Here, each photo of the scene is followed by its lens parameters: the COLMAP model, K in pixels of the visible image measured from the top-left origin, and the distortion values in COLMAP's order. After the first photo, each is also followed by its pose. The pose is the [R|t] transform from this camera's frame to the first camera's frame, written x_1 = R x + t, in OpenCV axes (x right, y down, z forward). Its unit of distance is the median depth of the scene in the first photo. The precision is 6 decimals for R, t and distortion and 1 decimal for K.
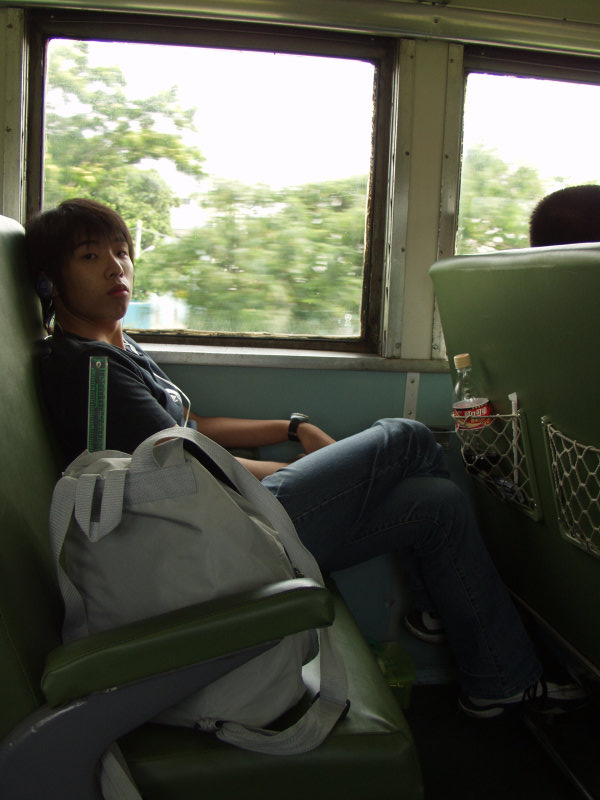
lens RADIAL K [[861.7, 0, 300.0], [0, 861.7, 400.0], [0, 0, 1]] dist [-0.165912, 0.013676]
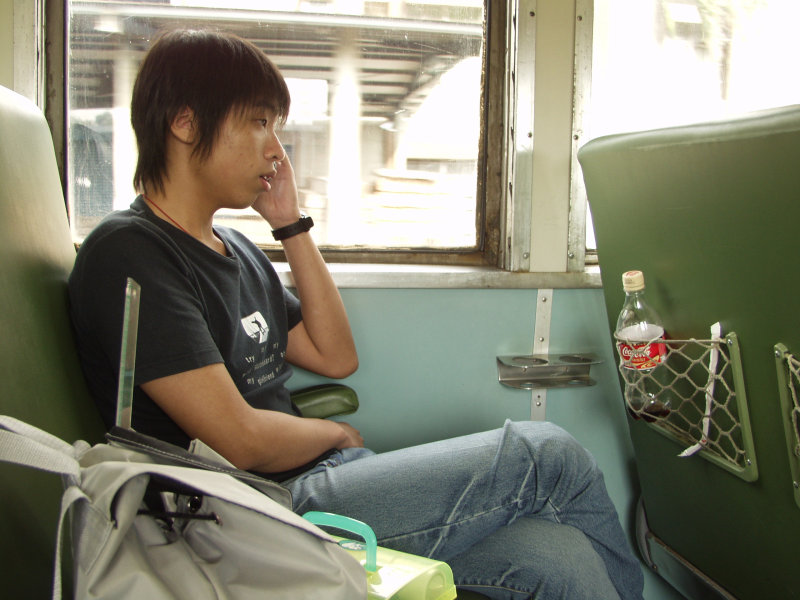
lens RADIAL K [[861.7, 0, 400.0], [0, 861.7, 300.0], [0, 0, 1]] dist [-0.165912, 0.013676]
pose [[0.997628, -0.028770, 0.062543, -0.052801], [0.030232, 0.999289, -0.022544, -0.008164], [-0.061850, 0.024381, 0.997788, 0.220112]]
